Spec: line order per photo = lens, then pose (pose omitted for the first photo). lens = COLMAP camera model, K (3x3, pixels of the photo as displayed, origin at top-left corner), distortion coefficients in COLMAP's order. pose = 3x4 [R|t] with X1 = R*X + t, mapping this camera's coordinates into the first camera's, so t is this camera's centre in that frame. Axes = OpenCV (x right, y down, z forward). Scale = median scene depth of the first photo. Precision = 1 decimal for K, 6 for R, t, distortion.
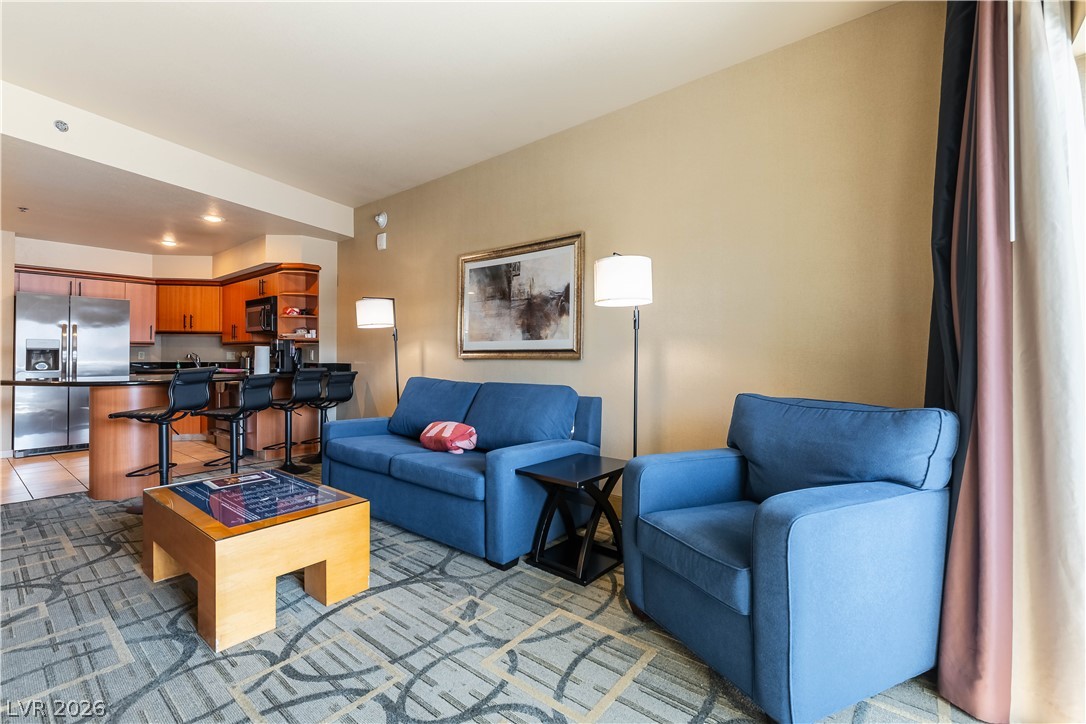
lens RADIAL K [[465.7, 0, 543.0], [0, 465.7, 362.0], [0, 0, 1]] dist [0.001706, 0.000099]
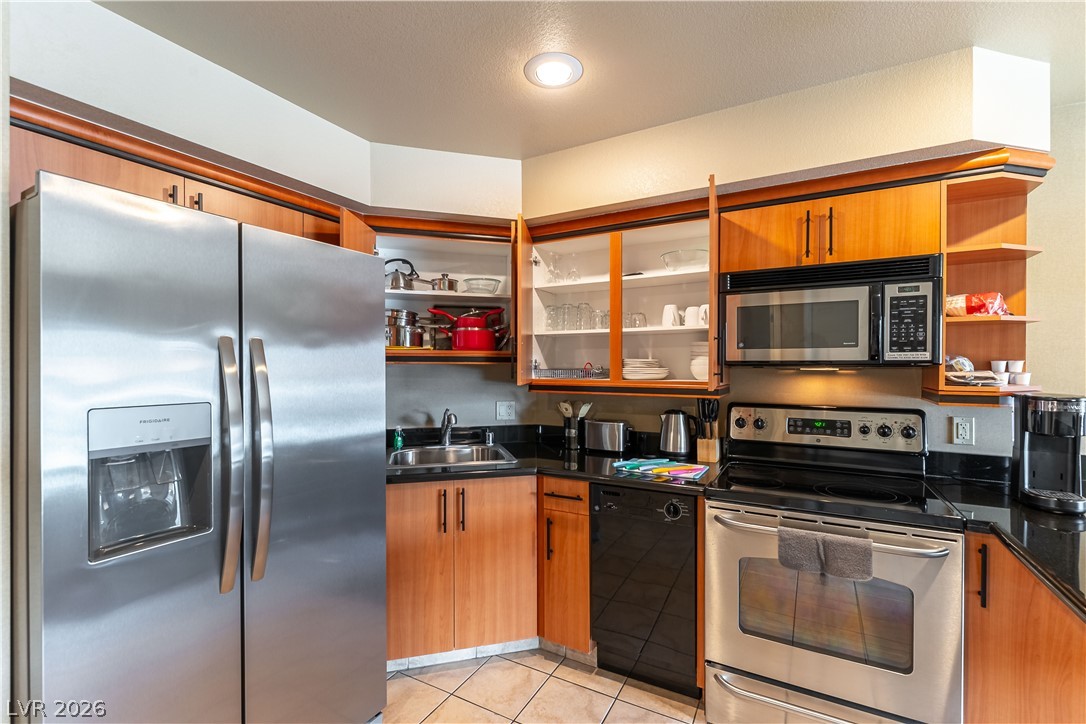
lens RADIAL K [[476.5, 0, 539.8], [0, 476.5, 369.3], [0, 0, 1]] dist [0.002822, 0.000344]
pose [[0.988039, -0.003082, 0.154171, -0.928028], [0.003130, 0.999995, -0.000067, -0.066584], [-0.154170, 0.000548, 0.988044, 0.746526]]
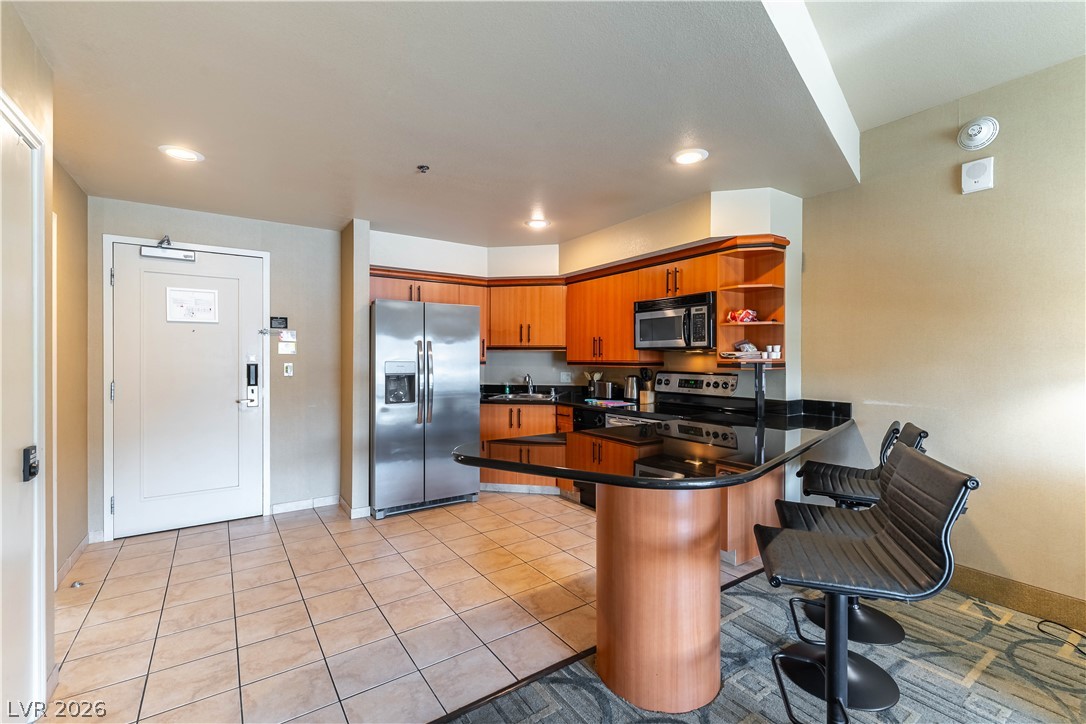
lens RADIAL K [[475.2, 0, 543.0], [0, 475.2, 362.0], [0, 0, 1]] dist [0.002755, 0.000366]
pose [[0.953492, 0.002720, -0.301407, -0.623164], [-0.004629, 0.999973, -0.005620, -0.044418], [0.301383, 0.006754, 0.953479, 0.338275]]
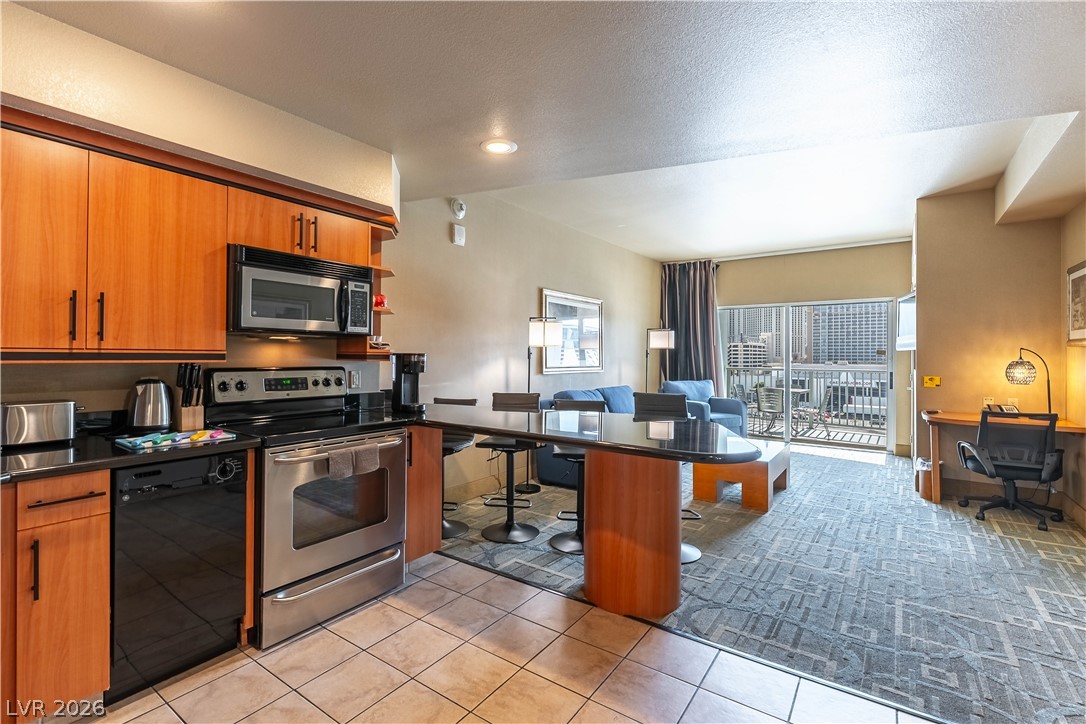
lens RADIAL K [[494.6, 0, 536.3], [0, 494.6, 353.5], [0, 0, 1]] dist [-0.000334, -0.000124]
pose [[-0.047038, 0.005407, 0.998878, -1.173039], [0.006471, 0.999966, -0.005108, -0.044493], [-0.998872, 0.006223, -0.047071, 0.872080]]
